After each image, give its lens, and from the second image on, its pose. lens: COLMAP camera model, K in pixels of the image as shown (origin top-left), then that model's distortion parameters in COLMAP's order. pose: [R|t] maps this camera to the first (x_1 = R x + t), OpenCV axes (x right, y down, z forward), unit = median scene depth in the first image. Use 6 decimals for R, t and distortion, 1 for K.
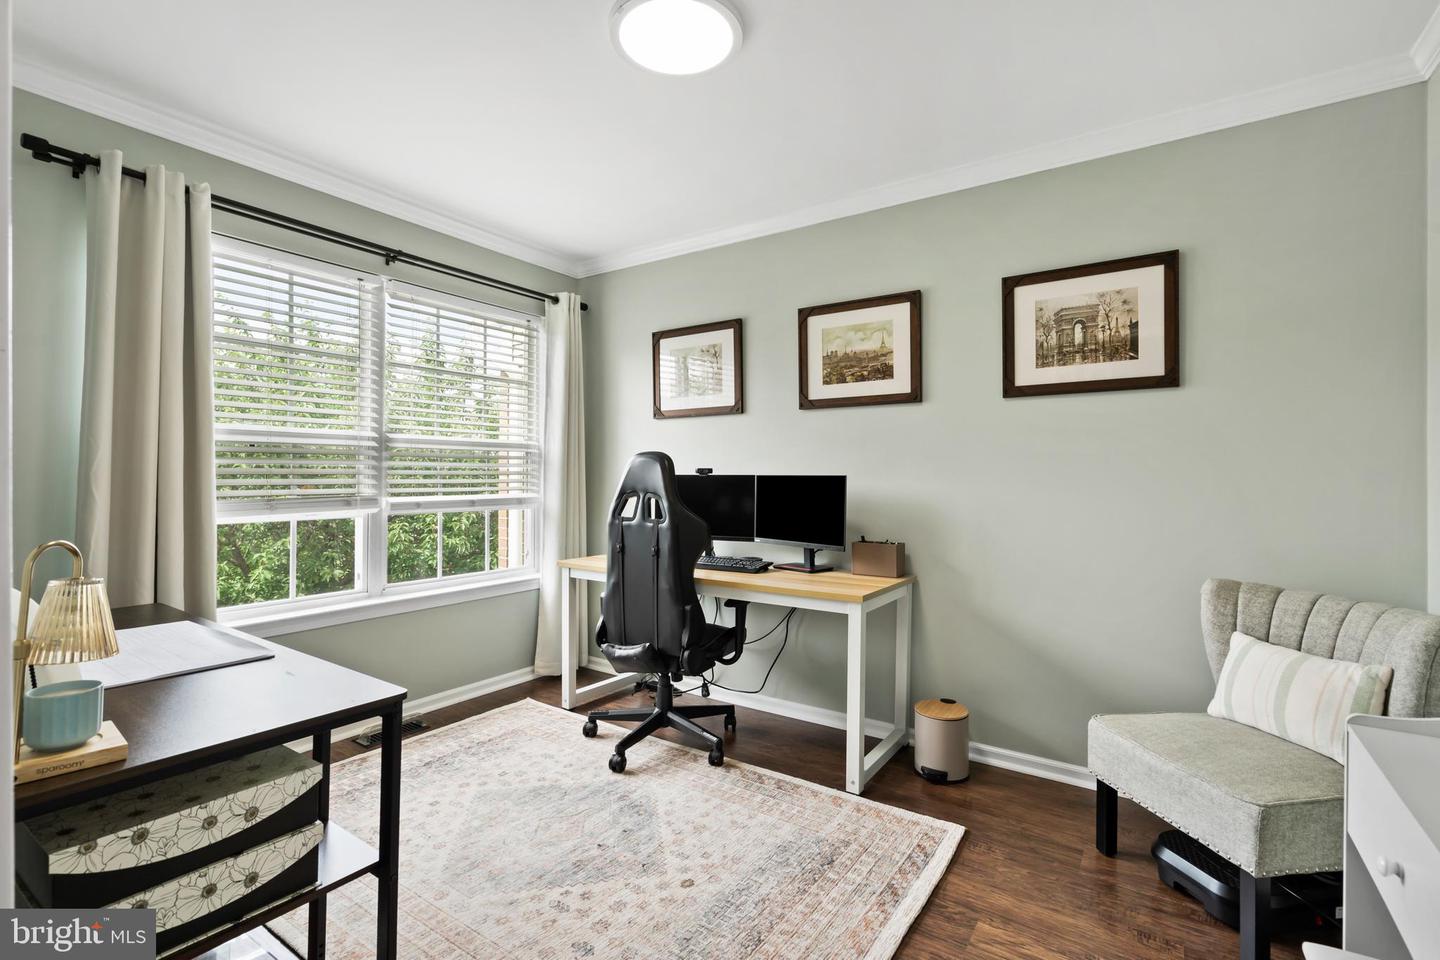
lens RADIAL K [[660.9, 0, 721.6], [0, 660.9, 471.9], [0, 0, 1]] dist [-0.002207, 0.001705]
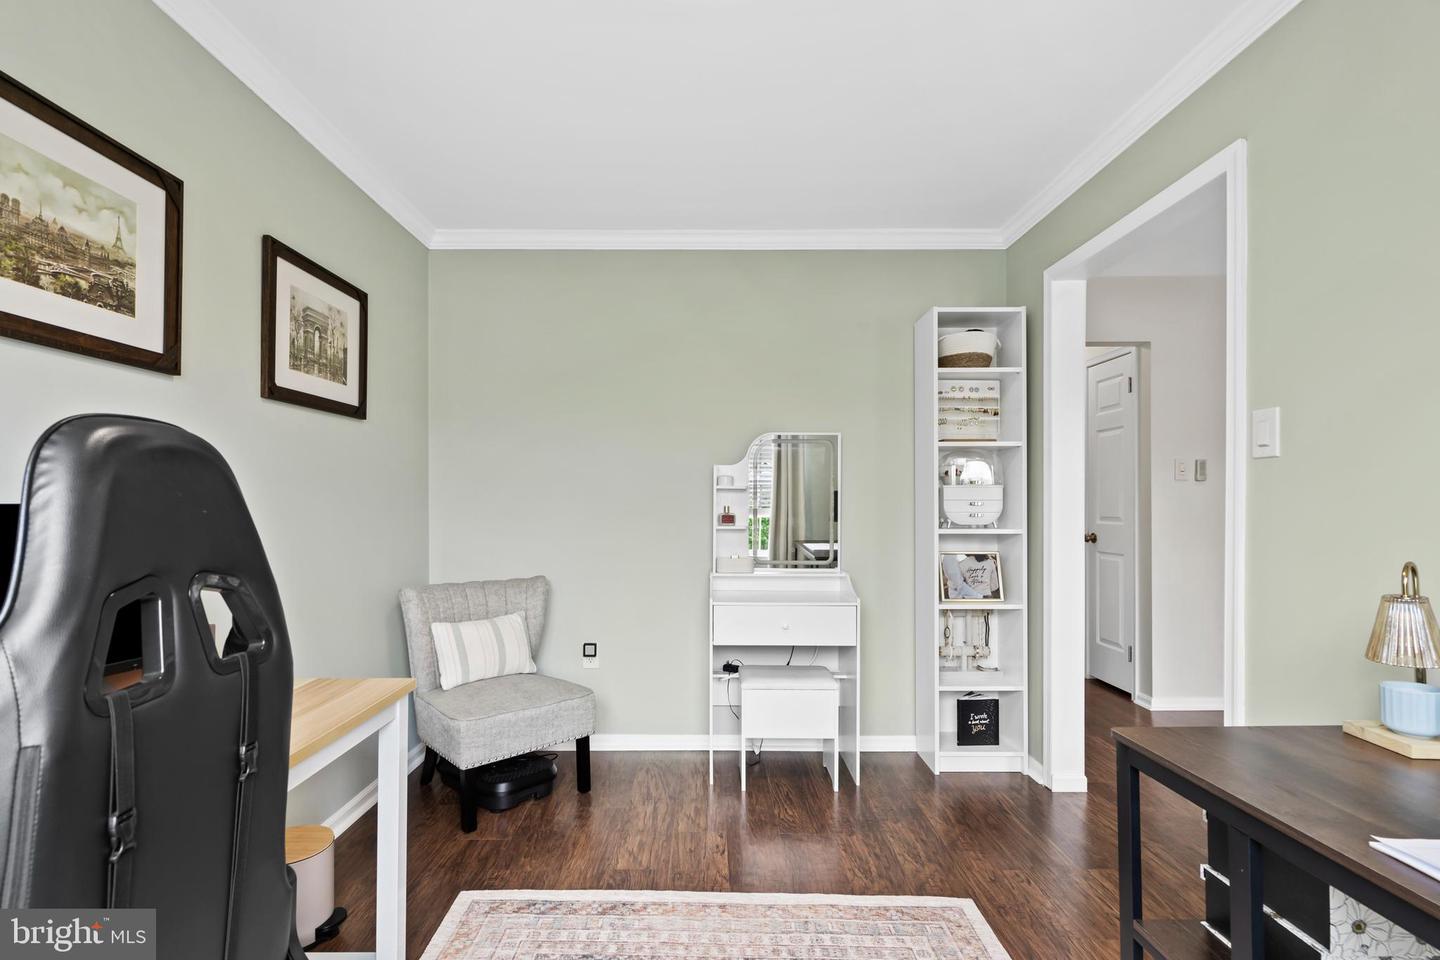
lens RADIAL K [[660.9, 0, 722.0], [0, 660.9, 491.3], [0, 0, 1]] dist [-0.002207, 0.001705]
pose [[-0.568490, 0.002439, 0.822687, -0.489717], [-0.015906, 0.999776, -0.013956, -0.004696], [-0.822536, -0.021019, -0.568324, 1.034085]]
